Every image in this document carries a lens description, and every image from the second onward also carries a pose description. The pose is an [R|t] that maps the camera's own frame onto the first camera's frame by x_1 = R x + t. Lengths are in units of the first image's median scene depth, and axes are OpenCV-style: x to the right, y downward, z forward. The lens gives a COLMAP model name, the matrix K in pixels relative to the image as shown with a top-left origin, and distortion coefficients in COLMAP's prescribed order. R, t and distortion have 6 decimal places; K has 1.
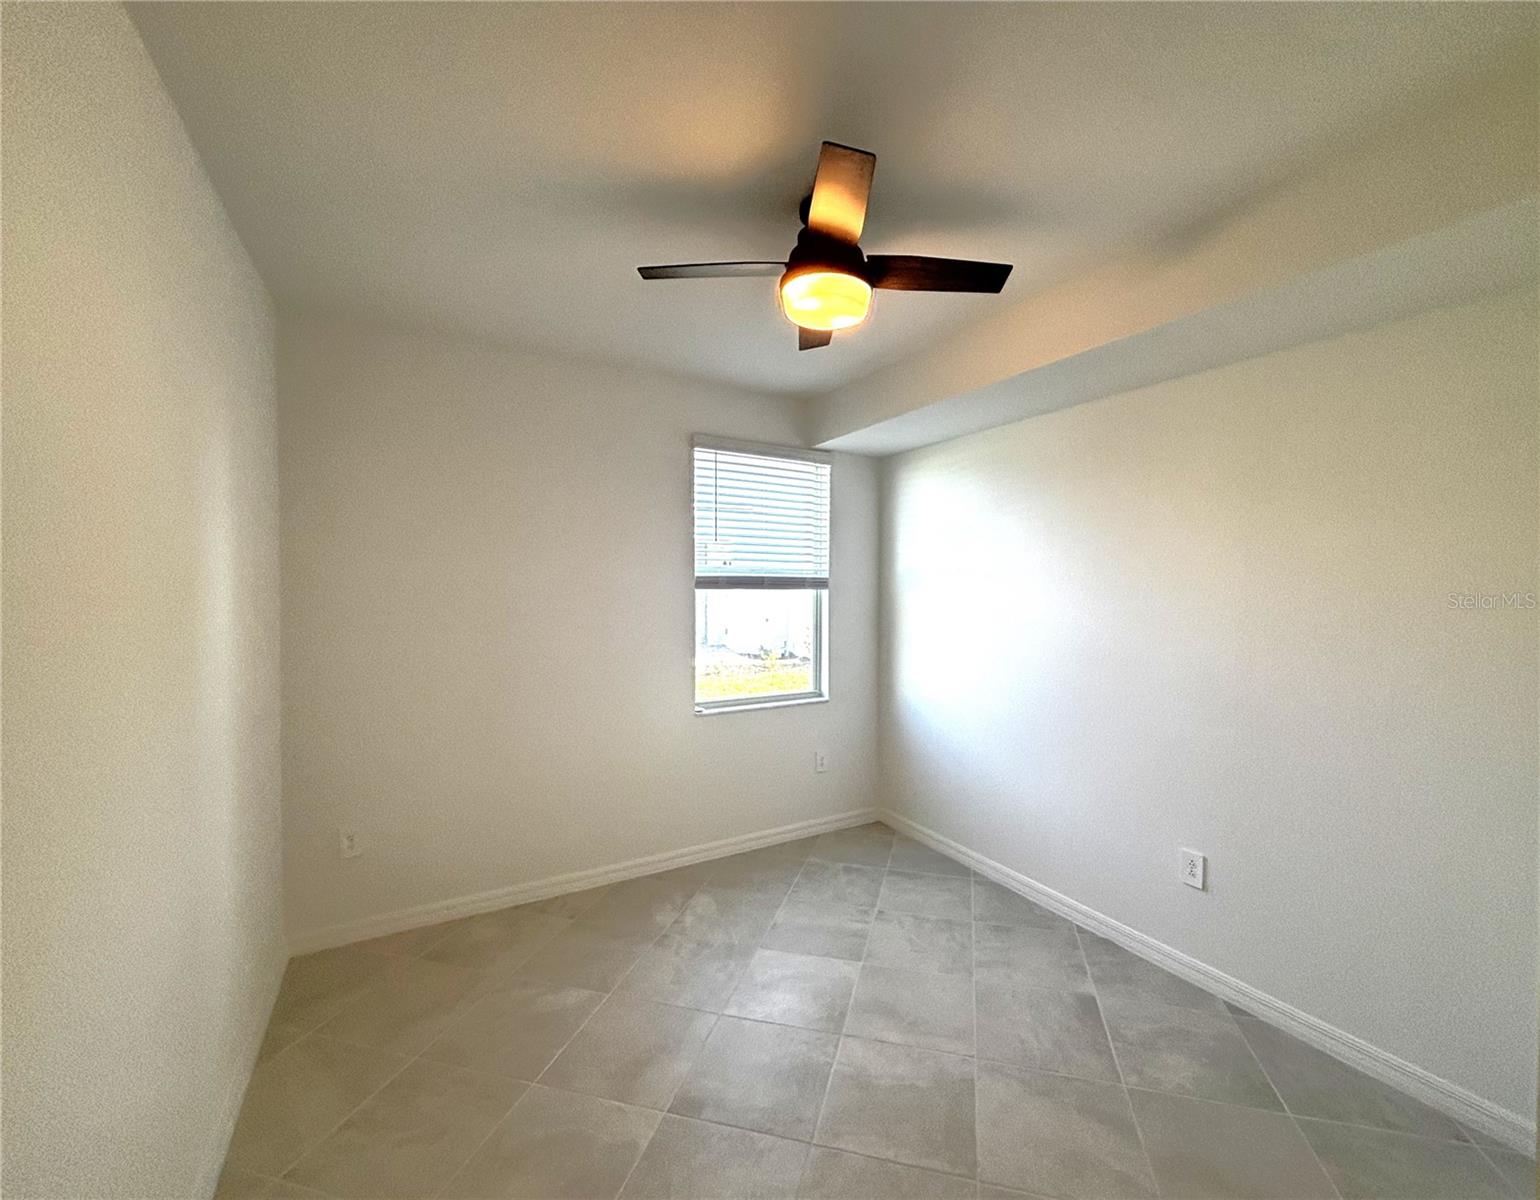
lens RADIAL K [[621.2, 0, 772.4], [0, 621.2, 594.5], [0, 0, 1]] dist [0.000715, 0.000188]
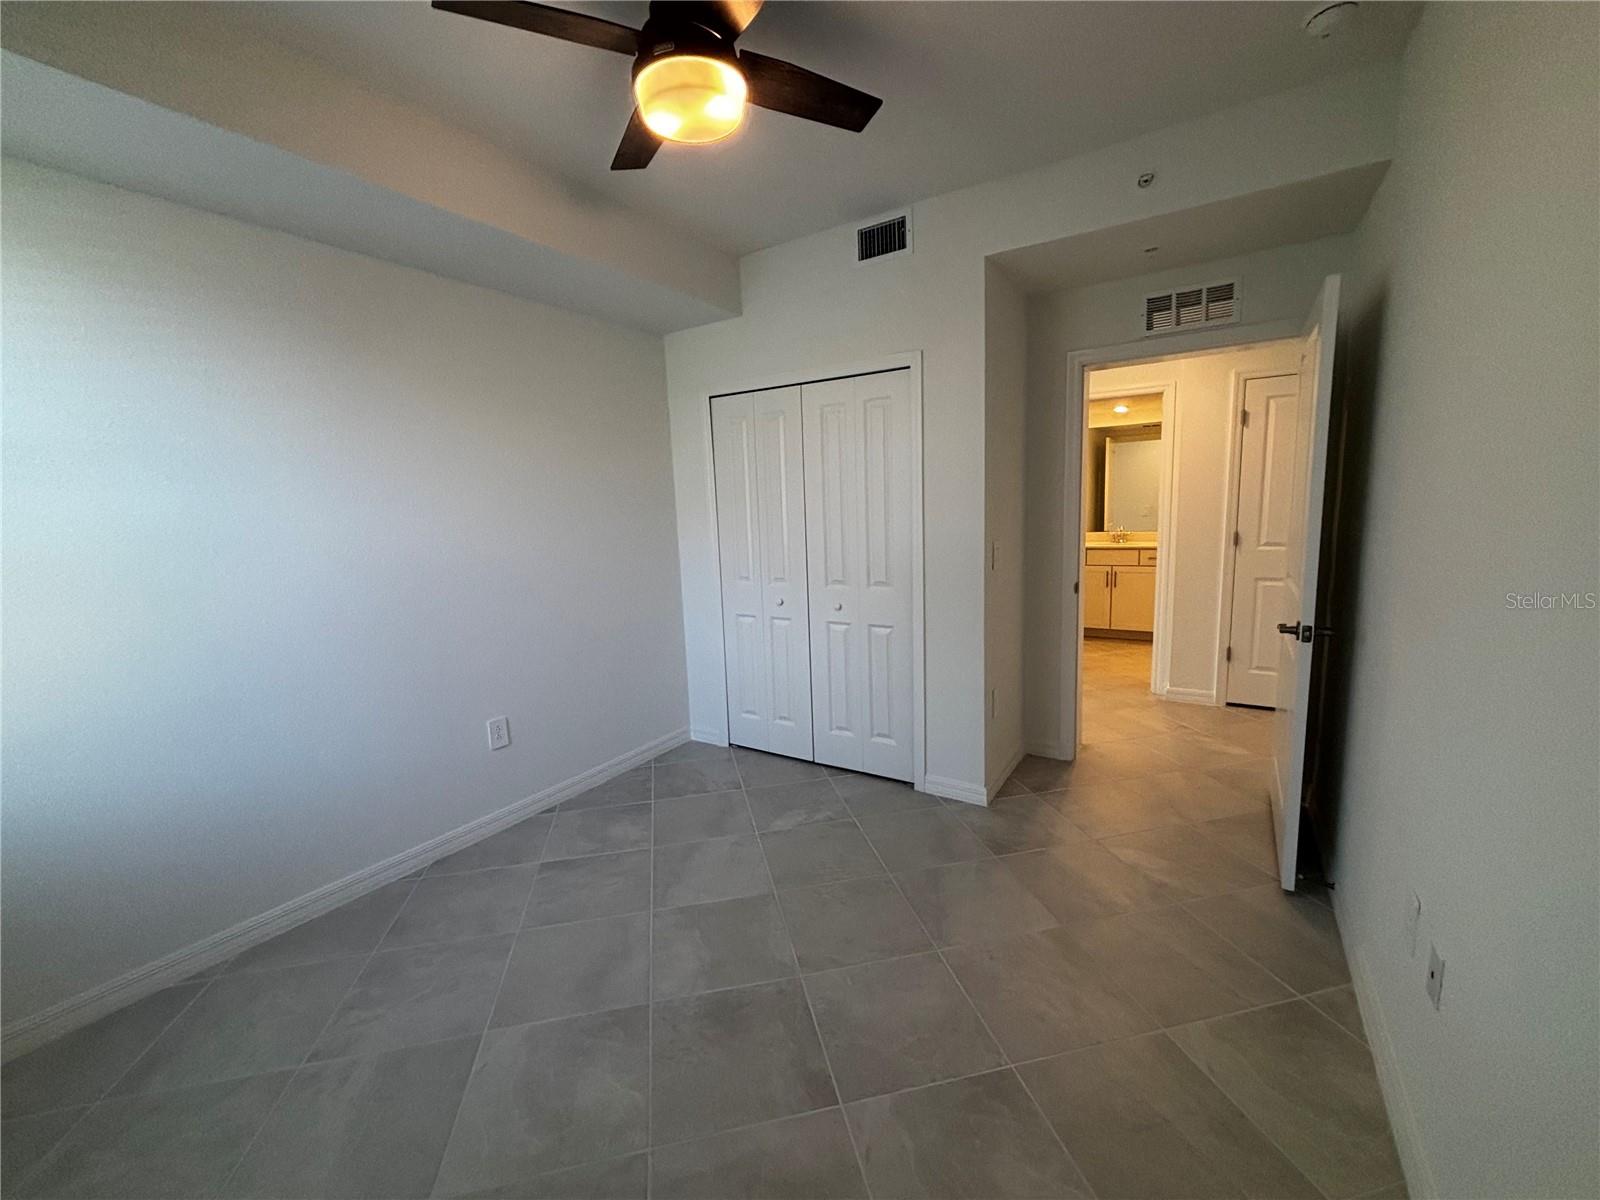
lens RADIAL K [[646.5, 0, 801.3], [0, 646.5, 596.8], [0, 0, 1]] dist [-0.002320, -0.000764]
pose [[-0.451504, -0.119038, 0.884293, -0.622901], [0.050207, 0.986101, 0.158377, 0.027537], [-0.890856, 0.115906, -0.439252, 1.014858]]
